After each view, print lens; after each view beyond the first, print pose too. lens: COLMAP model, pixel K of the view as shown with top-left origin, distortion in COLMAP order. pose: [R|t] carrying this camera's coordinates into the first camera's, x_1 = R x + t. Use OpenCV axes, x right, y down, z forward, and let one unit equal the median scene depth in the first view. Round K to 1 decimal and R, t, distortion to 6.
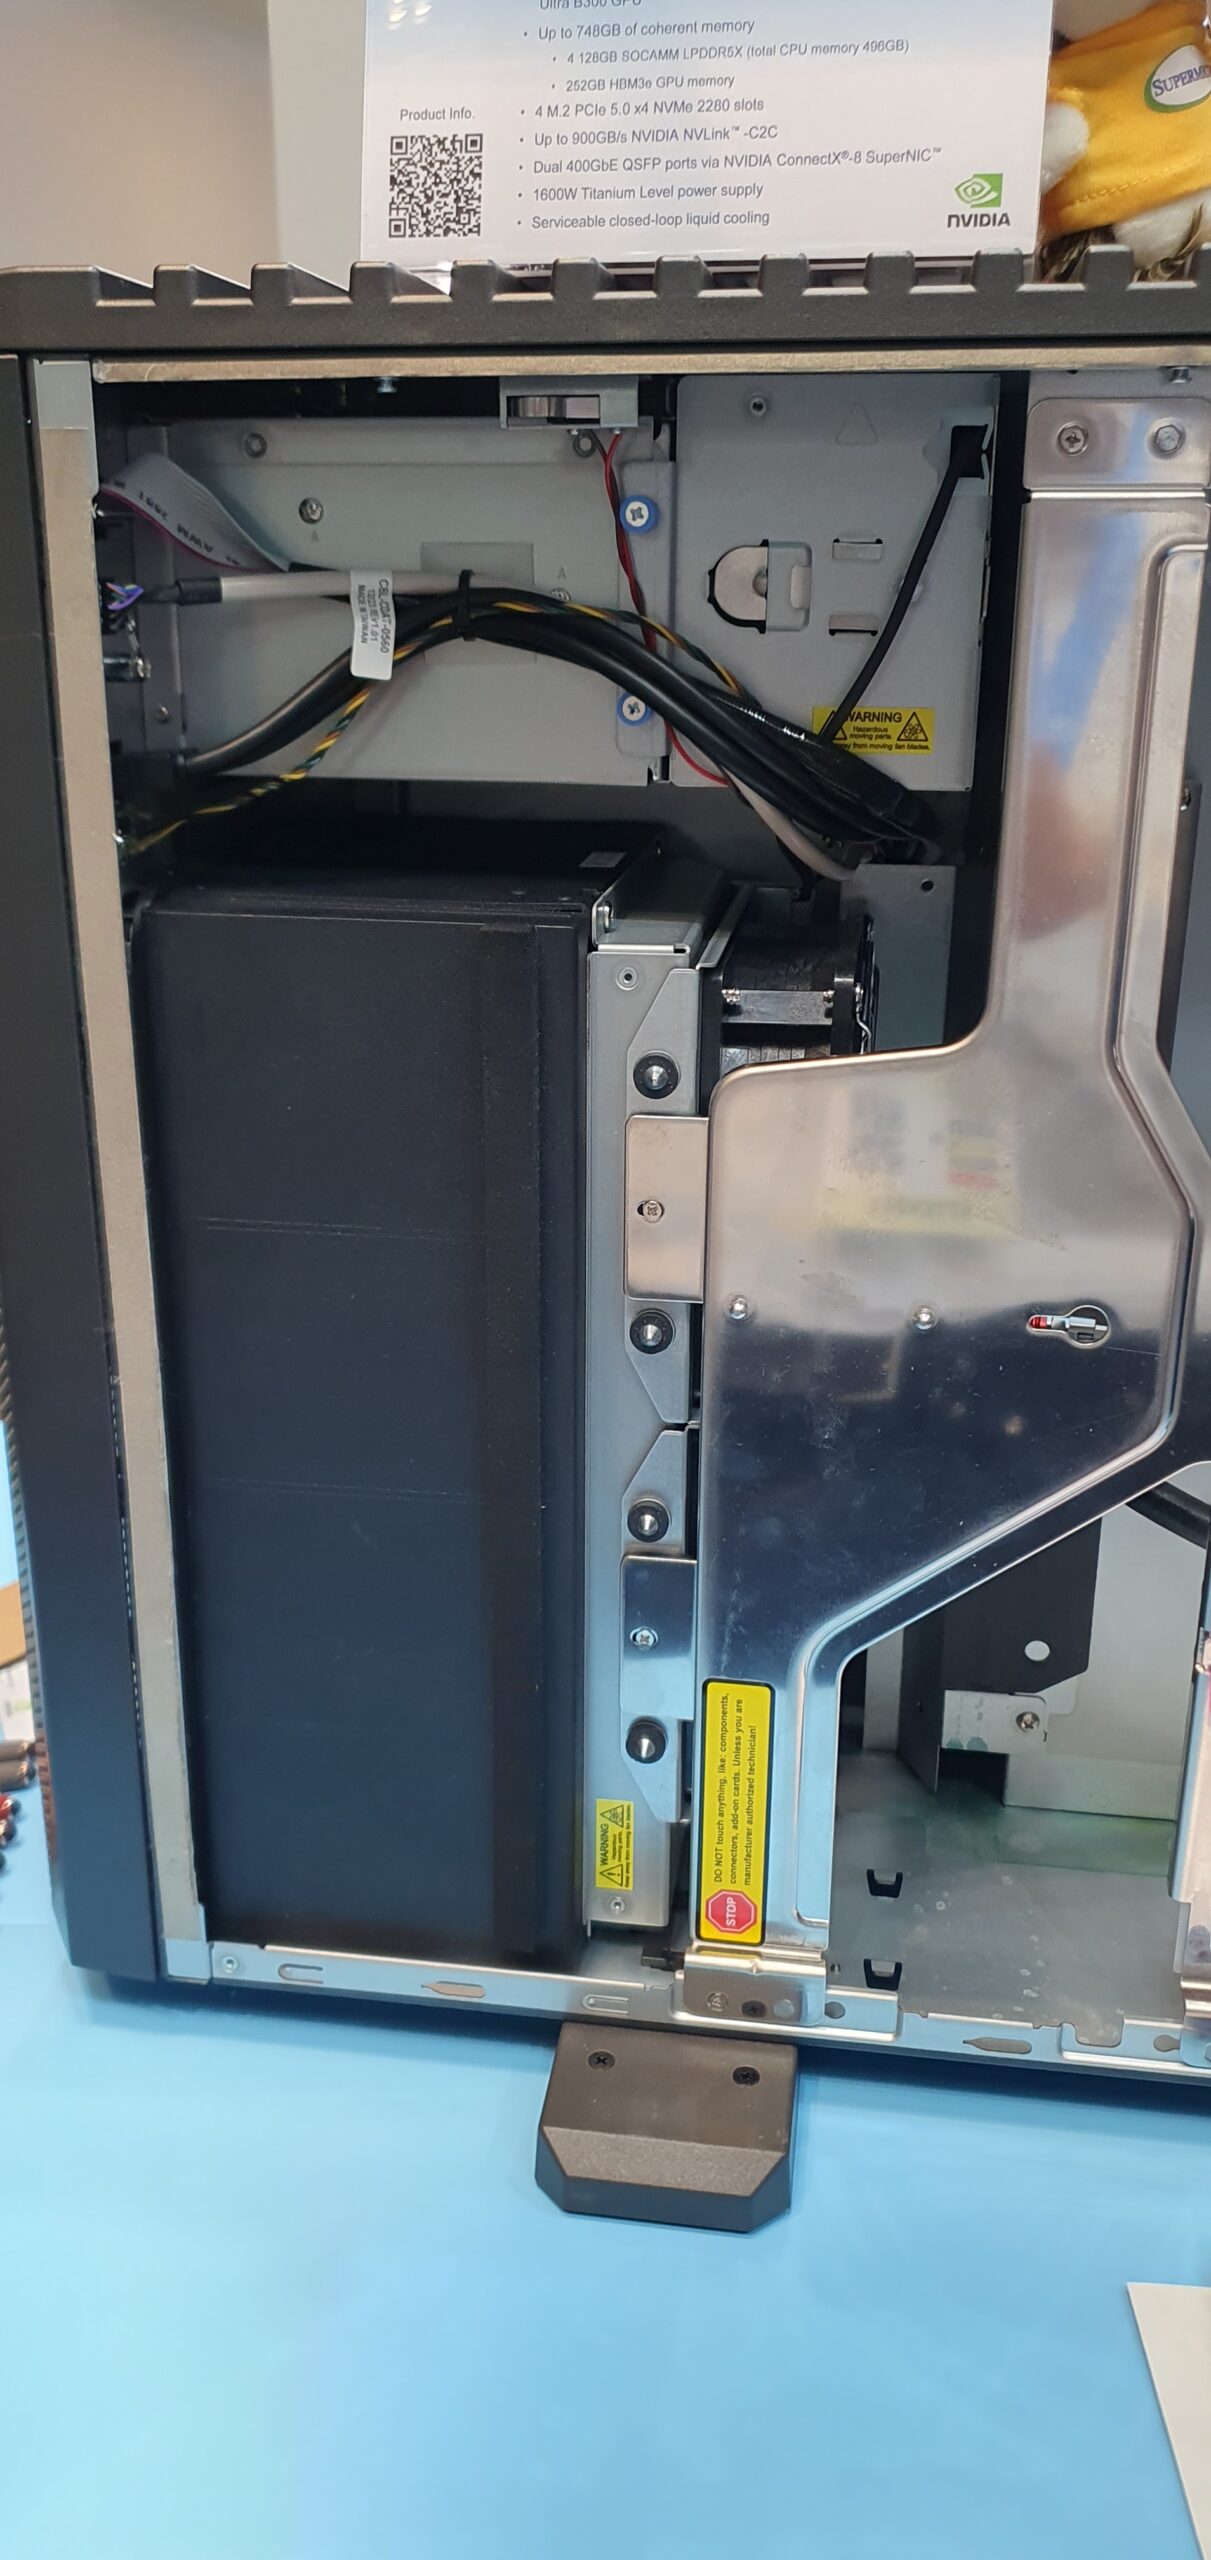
lens RADIAL K [[2047.2, 0, 543.9], [0, 2047.2, 1359.7], [0, 0, 1]] dist [0.009925, -0.025841]
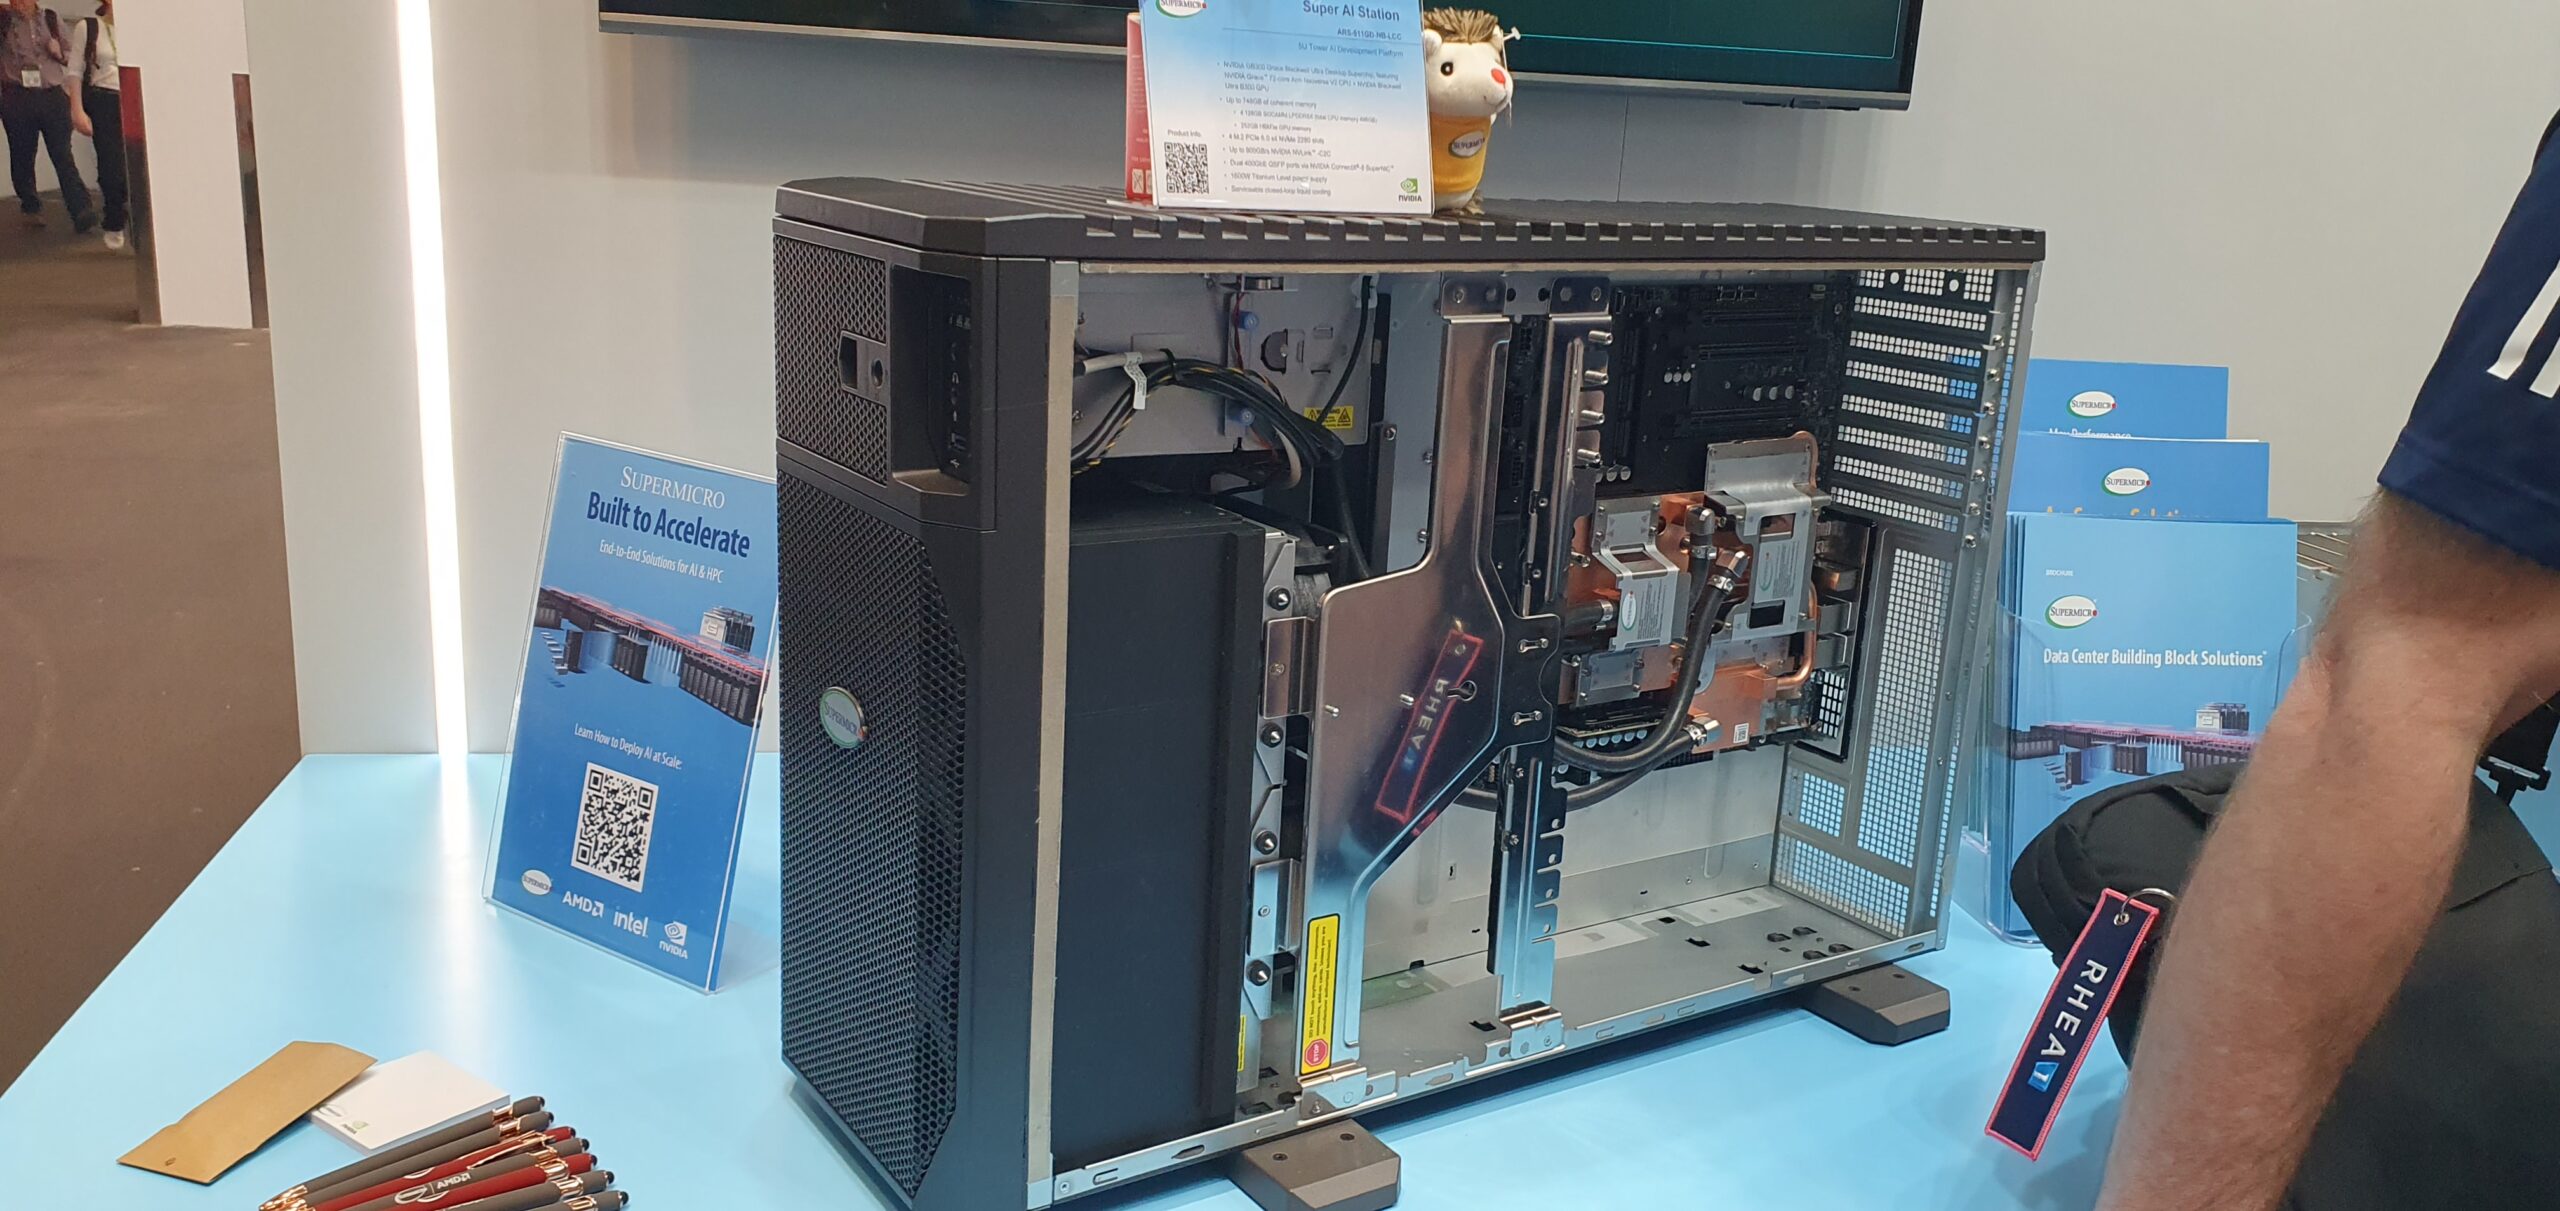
lens RADIAL K [[2047.2, 0, 1270.8], [0, 2047.2, 628.4], [0, 0, 1]] dist [0.009925, -0.025841]
pose [[0.725205, -0.137704, 0.674623, -1.233323], [0.199395, 0.979814, -0.014347, -0.086010], [-0.659029, 0.144921, 0.738023, -0.392441]]
